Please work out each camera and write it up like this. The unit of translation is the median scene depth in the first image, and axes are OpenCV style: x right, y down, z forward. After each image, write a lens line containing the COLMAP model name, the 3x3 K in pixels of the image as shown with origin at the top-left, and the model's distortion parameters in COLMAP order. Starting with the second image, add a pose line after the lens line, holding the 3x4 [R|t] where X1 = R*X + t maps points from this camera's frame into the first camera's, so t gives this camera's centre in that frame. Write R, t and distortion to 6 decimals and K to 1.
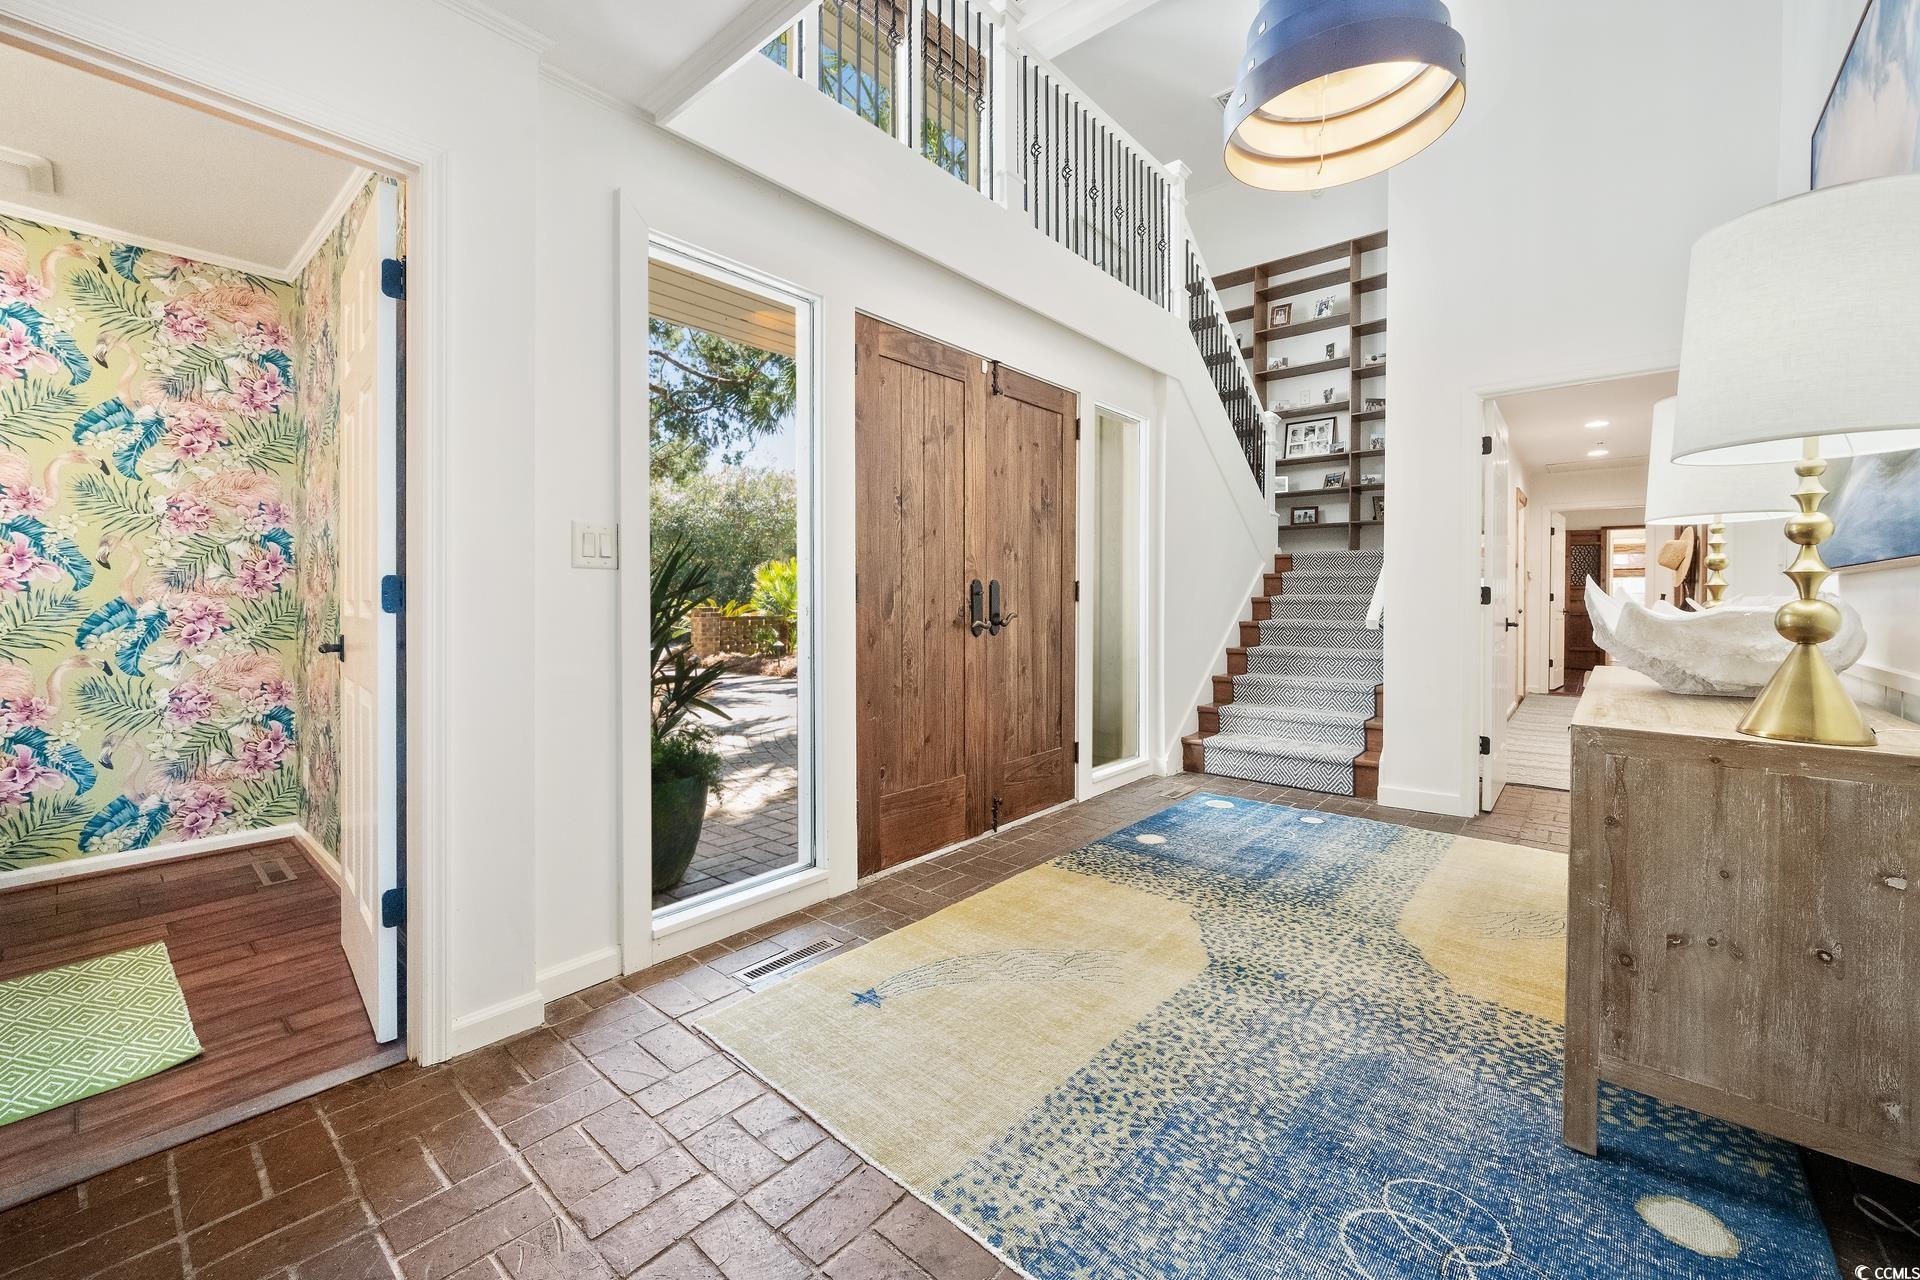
lens RADIAL K [[766.4, 0, 941.0], [0, 766.4, 602.9], [0, 0, 1]] dist [-0.002707, 0.000453]
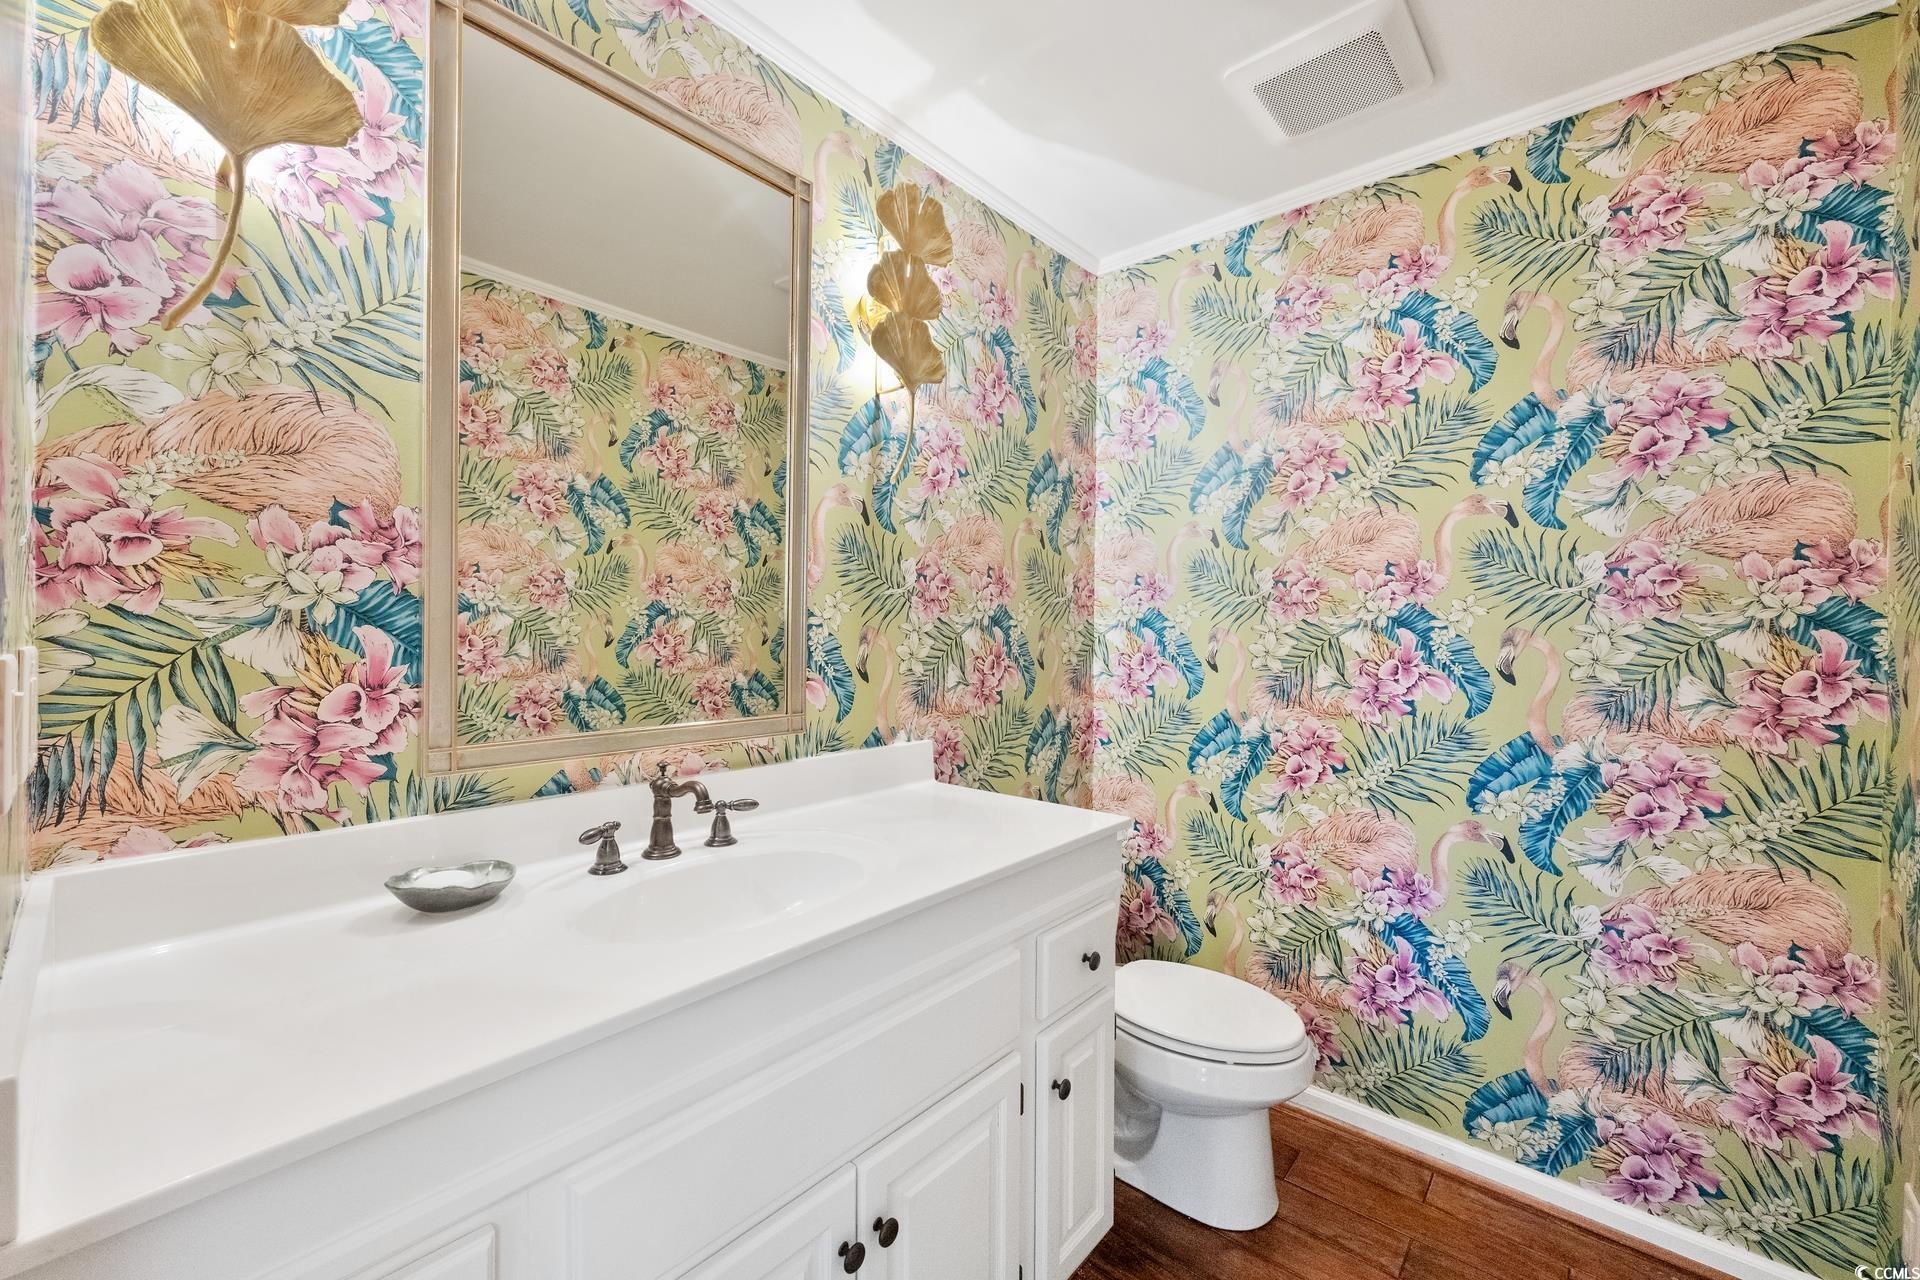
lens RADIAL K [[766.4, 0, 957.0], [0, 766.4, 636.8], [0, 0, 1]] dist [-0.002707, 0.000453]
pose [[-0.003307, 0.006523, -0.999973, -0.474477], [-0.018431, 0.999808, 0.006583, -0.075346], [0.999825, 0.018452, -0.003186, 0.549378]]
